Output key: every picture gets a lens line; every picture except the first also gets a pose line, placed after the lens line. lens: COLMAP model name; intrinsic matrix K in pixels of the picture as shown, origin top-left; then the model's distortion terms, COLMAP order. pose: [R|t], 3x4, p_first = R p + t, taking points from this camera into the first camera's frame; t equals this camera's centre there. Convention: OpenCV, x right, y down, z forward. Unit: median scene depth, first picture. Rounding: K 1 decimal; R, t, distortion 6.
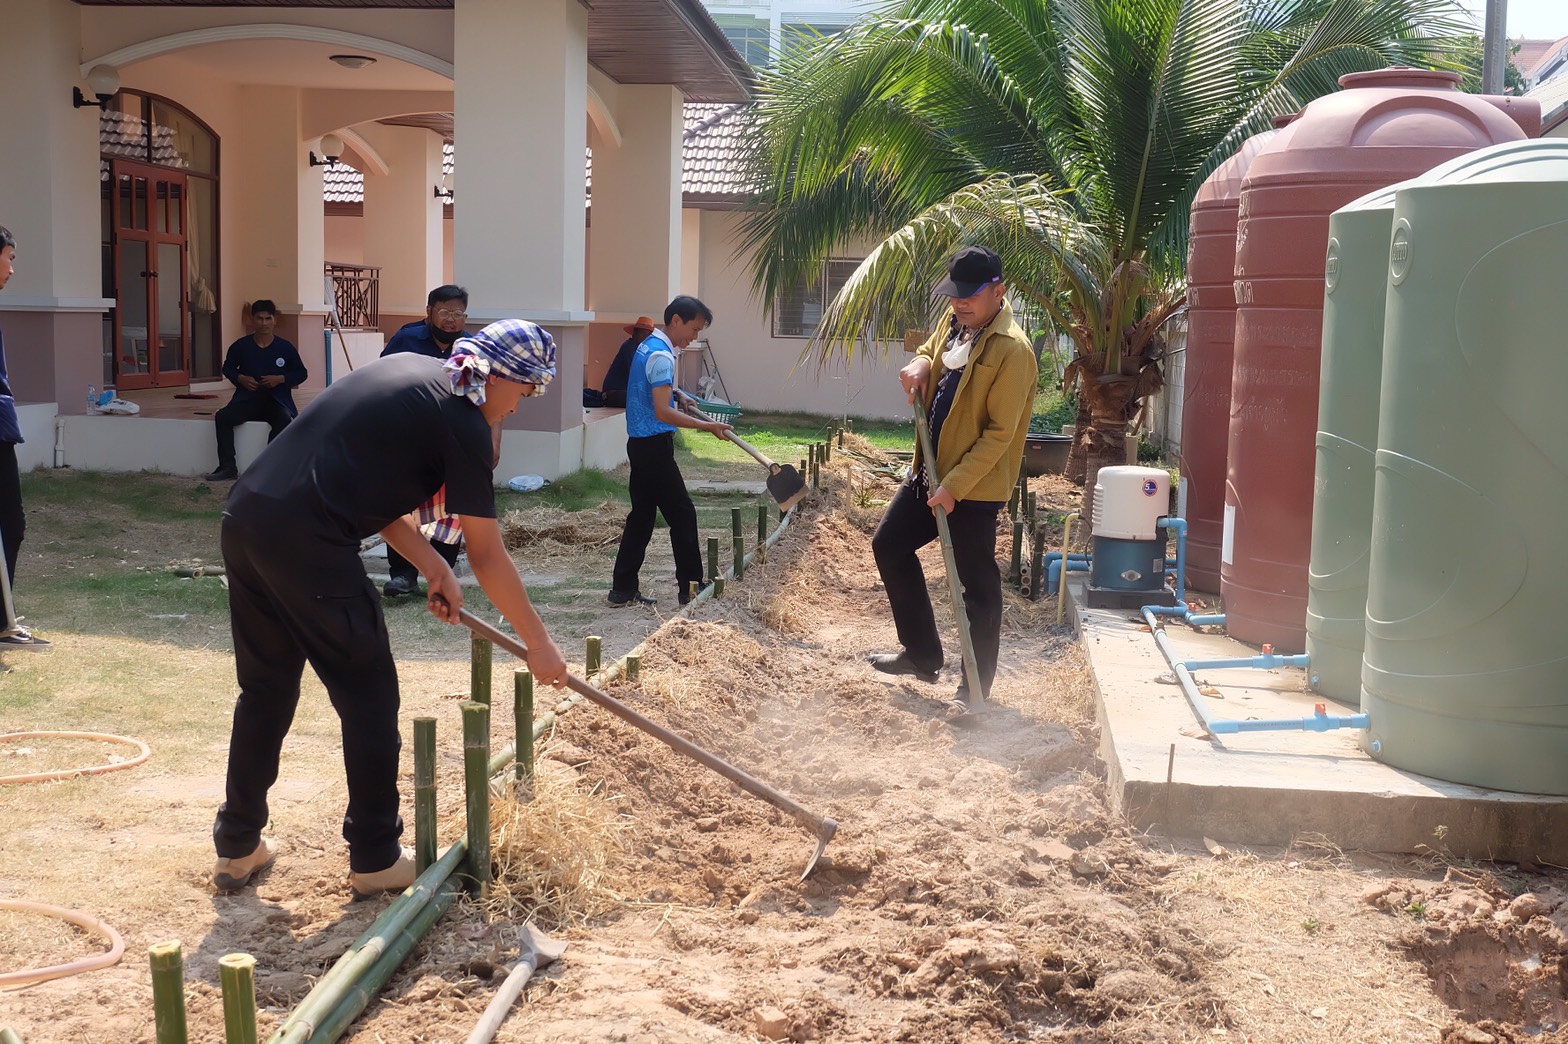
lens RADIAL K [[1896.0, 0, 784.0], [0, 1896.0, 522.0], [0, 0, 1]] dist [0.014456, 0.028456]
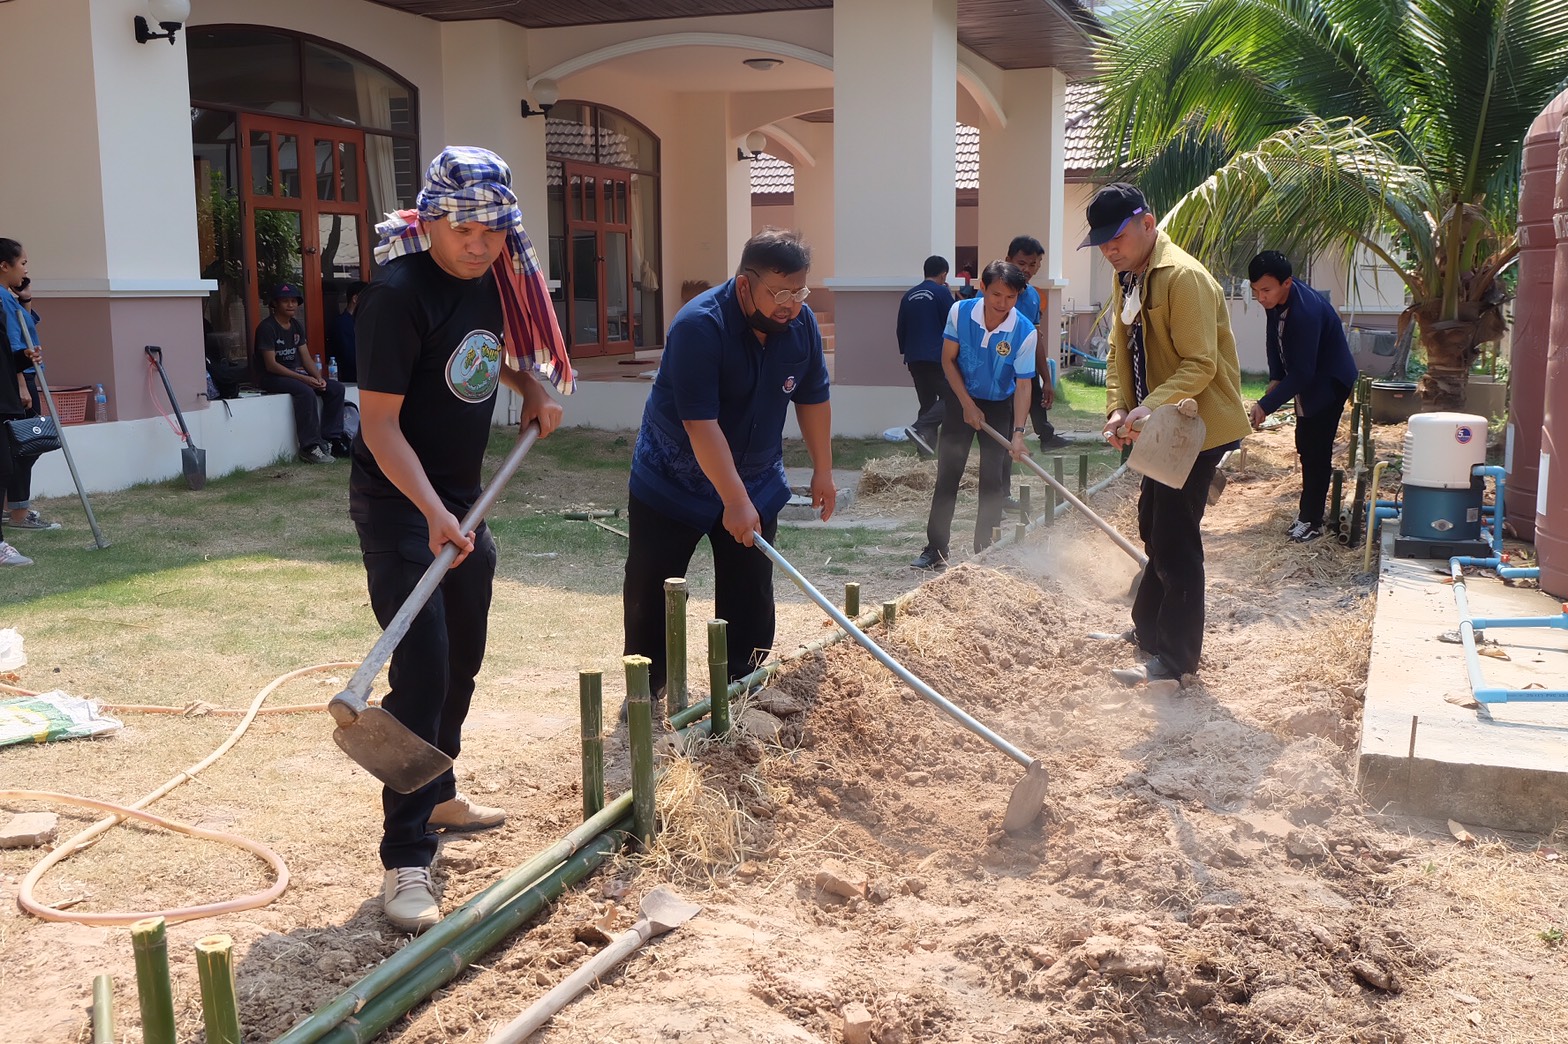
lens RADIAL K [[1623.9, 0, 784.0], [0, 1623.9, 522.0], [0, 0, 1]] dist [0.022990, 0.000625]
pose [[0.967092, 0.006348, -0.254349, 0.114801], [0.002256, 0.999435, 0.033521, -0.003640], [0.254418, -0.032992, 0.966531, 0.173699]]
